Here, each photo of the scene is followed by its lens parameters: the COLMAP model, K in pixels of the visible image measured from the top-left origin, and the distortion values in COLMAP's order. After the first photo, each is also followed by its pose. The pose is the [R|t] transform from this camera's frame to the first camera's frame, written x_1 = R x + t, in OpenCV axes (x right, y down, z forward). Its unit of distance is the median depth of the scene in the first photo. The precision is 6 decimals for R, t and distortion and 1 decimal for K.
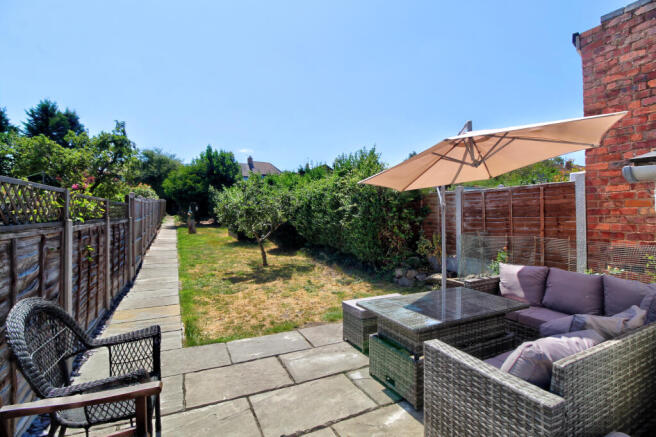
lens RADIAL K [[304.3, 0, 328.1], [0, 304.3, 217.3], [0, 0, 1]] dist [-0.017130, -0.002506]
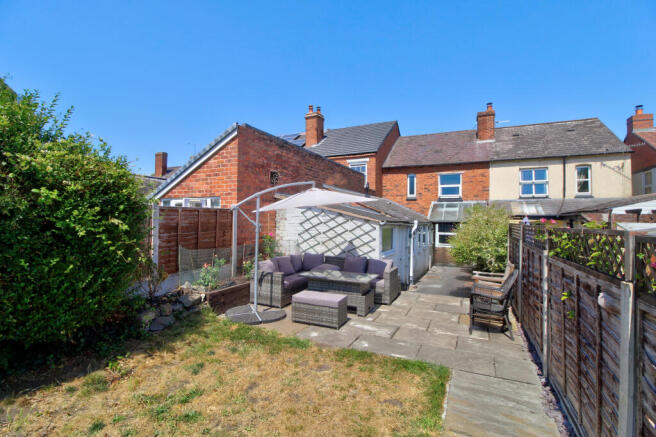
lens RADIAL K [[304.3, 0, 328.0], [0, 304.3, 215.6], [0, 0, 1]] dist [-0.017130, -0.002506]
pose [[-0.615007, 0.008111, 0.788480, -1.030359], [-0.008889, 0.999812, -0.017218, -0.075229], [-0.788472, -0.017598, -0.614819, 1.969164]]
